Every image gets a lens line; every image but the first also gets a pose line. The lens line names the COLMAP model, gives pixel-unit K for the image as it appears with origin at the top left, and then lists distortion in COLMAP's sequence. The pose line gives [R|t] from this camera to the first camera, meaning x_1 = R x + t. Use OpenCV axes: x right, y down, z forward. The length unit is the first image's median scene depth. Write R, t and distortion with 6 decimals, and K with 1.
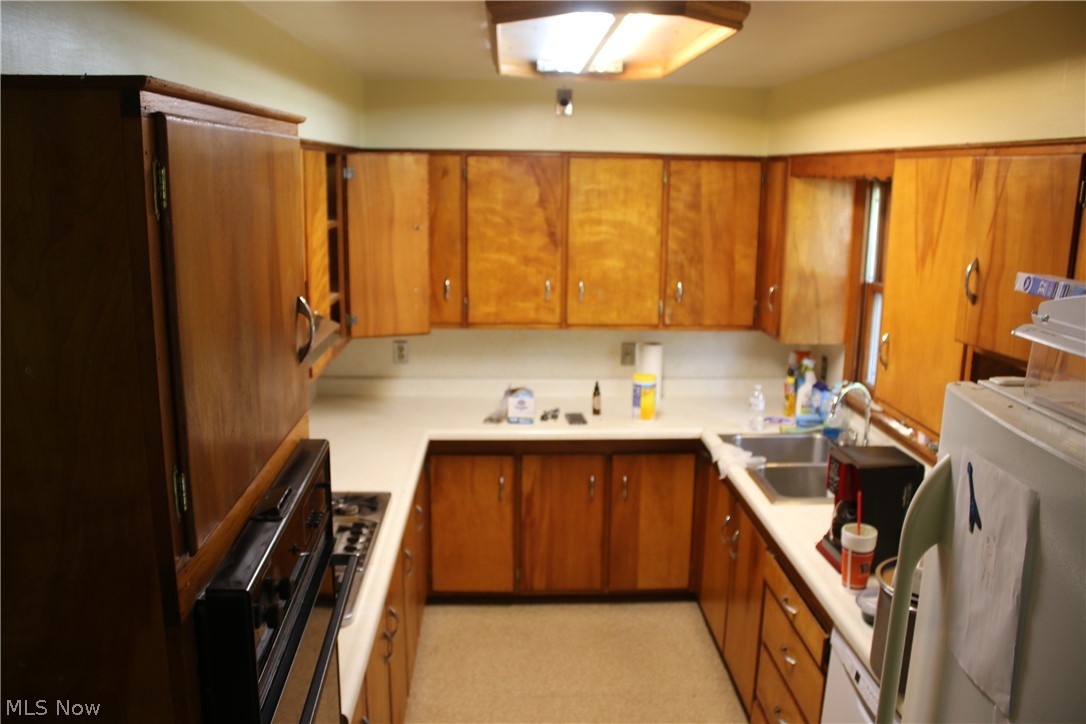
lens RADIAL K [[885.4, 0, 543.0], [0, 885.4, 362.0], [0, 0, 1]] dist [-0.172601, 0.155054]
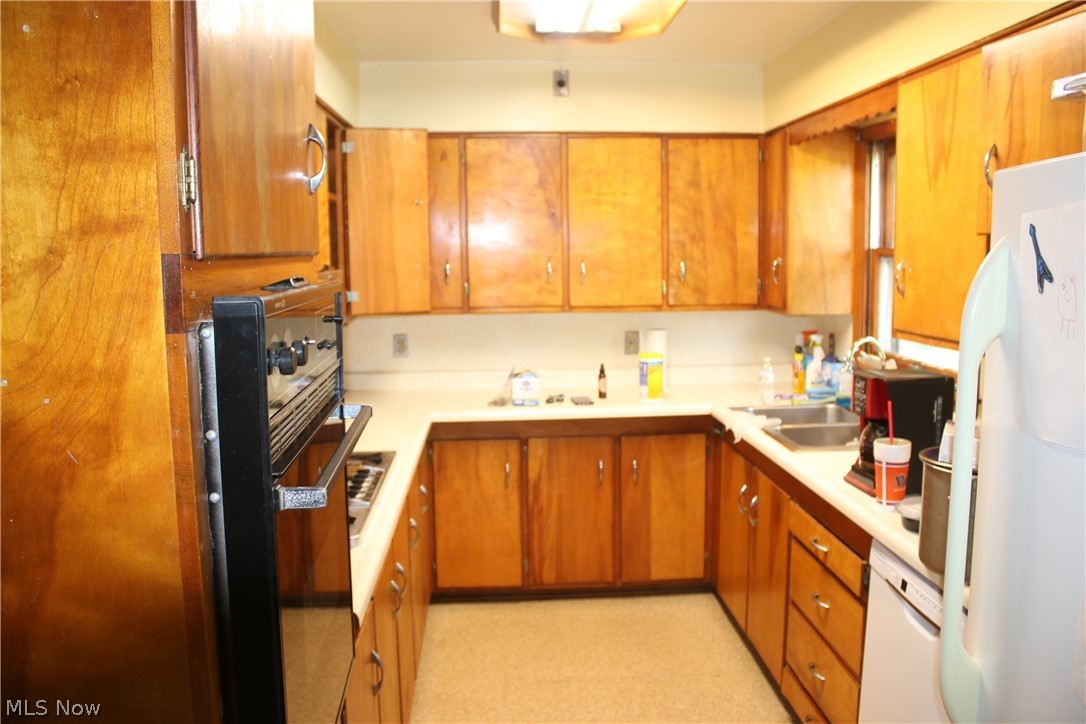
lens RADIAL K [[885.4, 0, 543.0], [0, 885.4, 362.0], [0, 0, 1]] dist [-0.172601, 0.155054]
pose [[0.999582, -0.026065, 0.012467, -0.017308], [0.027038, 0.995966, -0.085559, 0.107078], [-0.010187, 0.085860, 0.996255, 0.026957]]
